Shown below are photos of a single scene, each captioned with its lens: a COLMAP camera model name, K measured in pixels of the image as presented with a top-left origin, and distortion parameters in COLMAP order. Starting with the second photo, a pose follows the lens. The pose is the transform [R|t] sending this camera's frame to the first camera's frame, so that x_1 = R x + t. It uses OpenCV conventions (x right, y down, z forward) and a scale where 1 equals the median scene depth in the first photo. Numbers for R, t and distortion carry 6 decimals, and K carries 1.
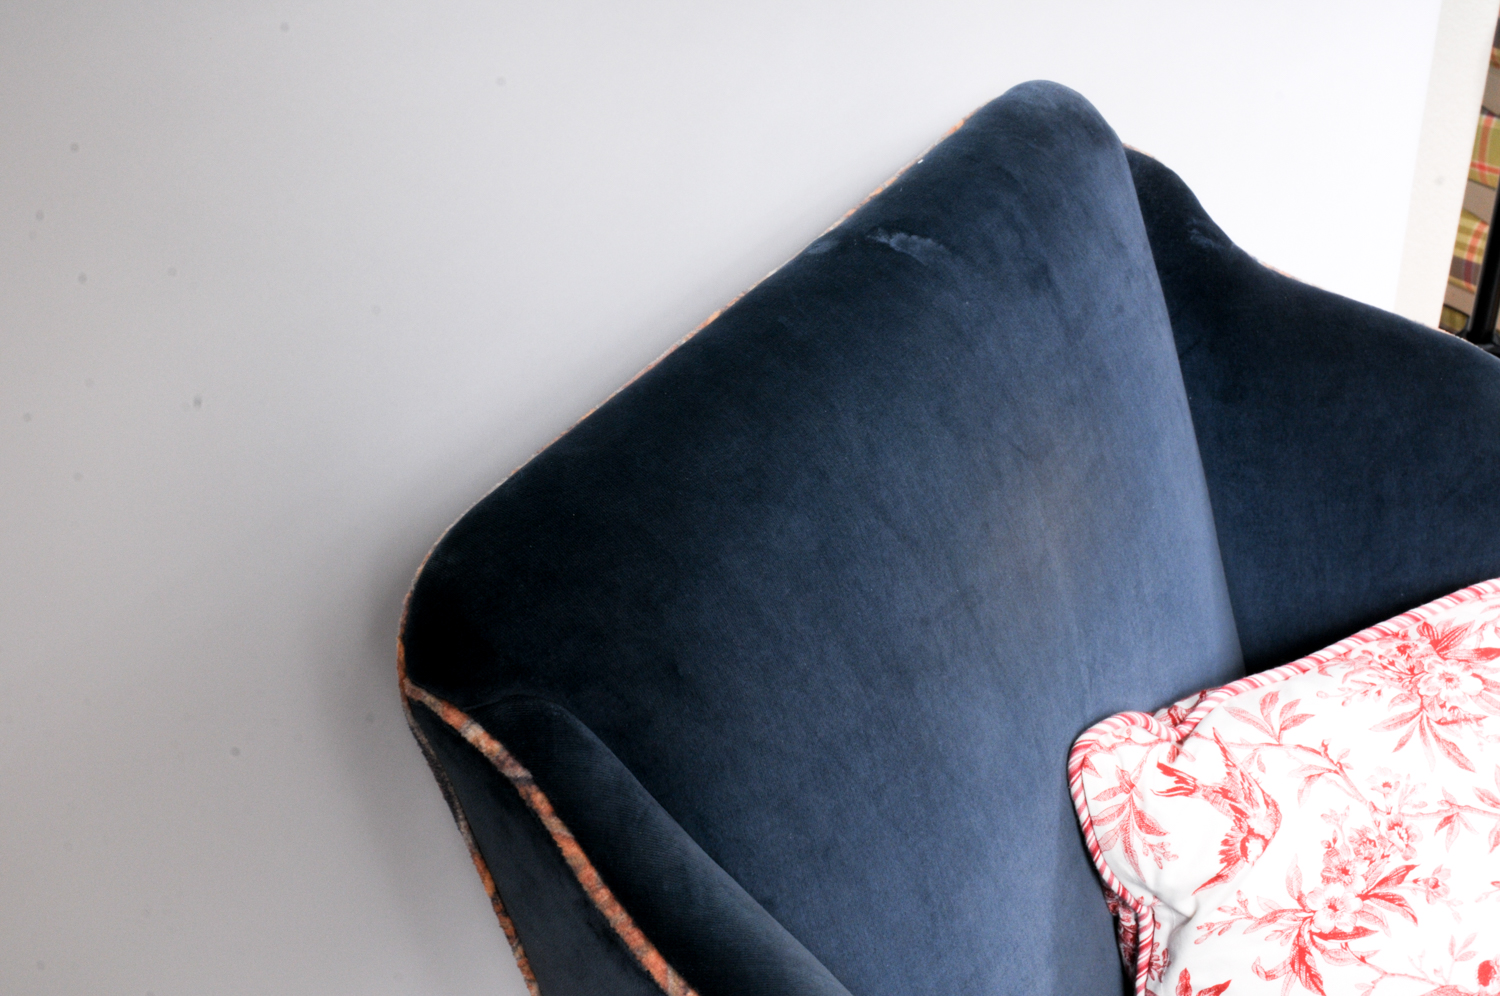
lens RADIAL K [[1985.1, 0, 764.4], [0, 1985.1, 499.8], [0, 0, 1]] dist [-0.130211, 0.000000]
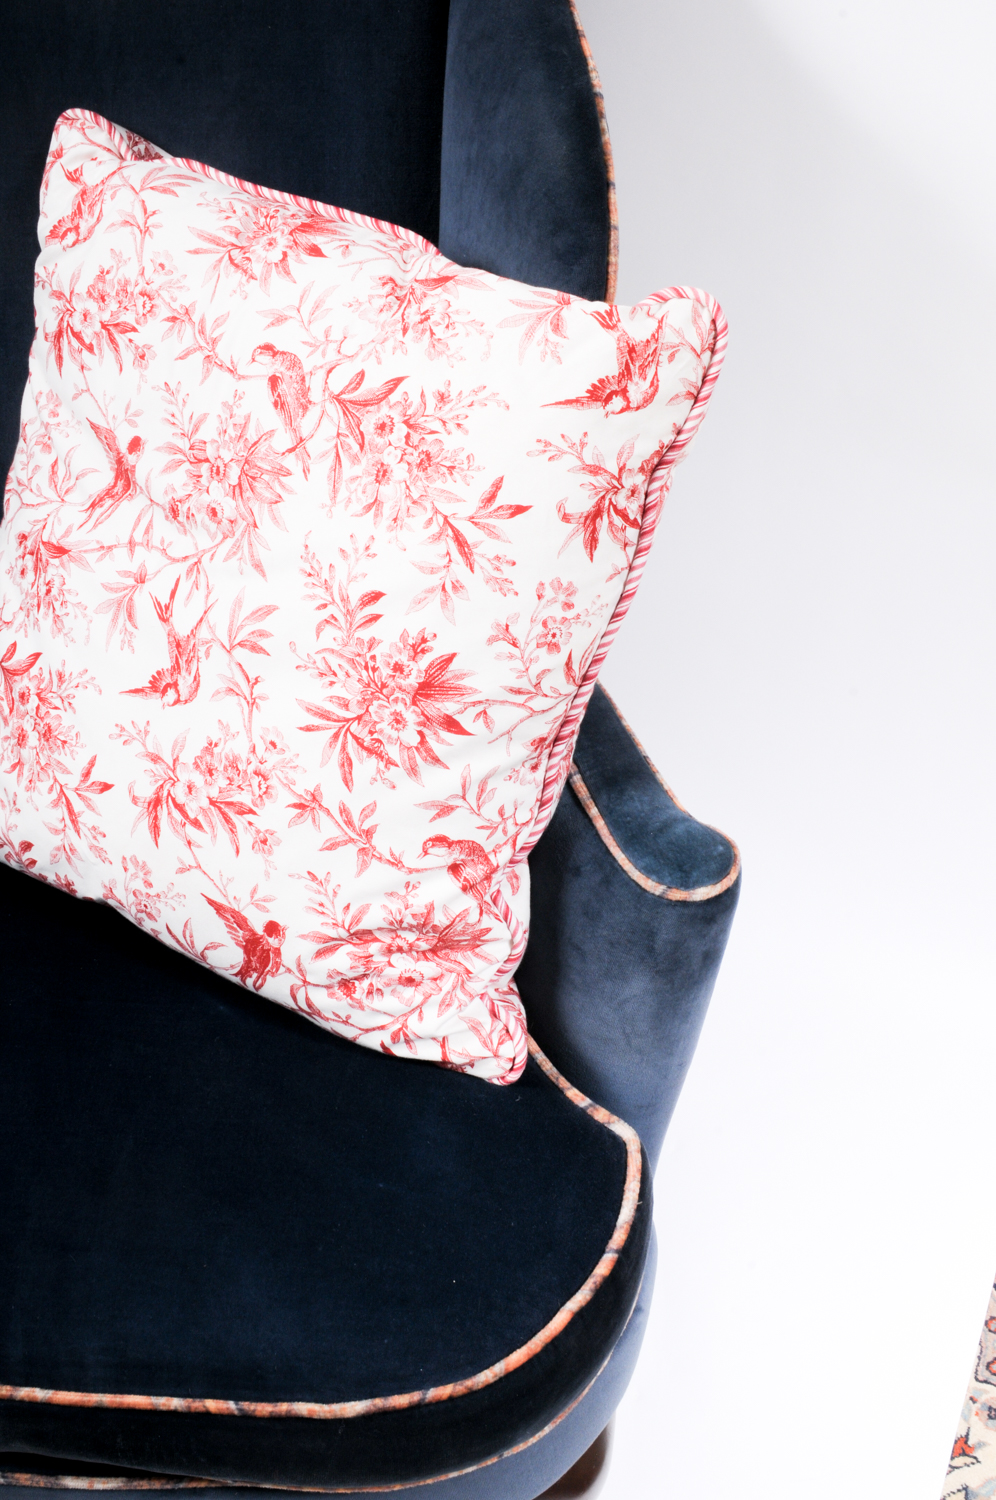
lens RADIAL K [[1985.1, 0, 502.5], [0, 1985.1, 746.0], [0, 0, 1]] dist [-0.130211, 0.000000]
pose [[0.495199, 0.633026, -0.595026, 1.357739], [-0.494655, 0.768484, 0.405893, -0.230536], [0.714209, 0.093335, 0.693682, 0.324765]]
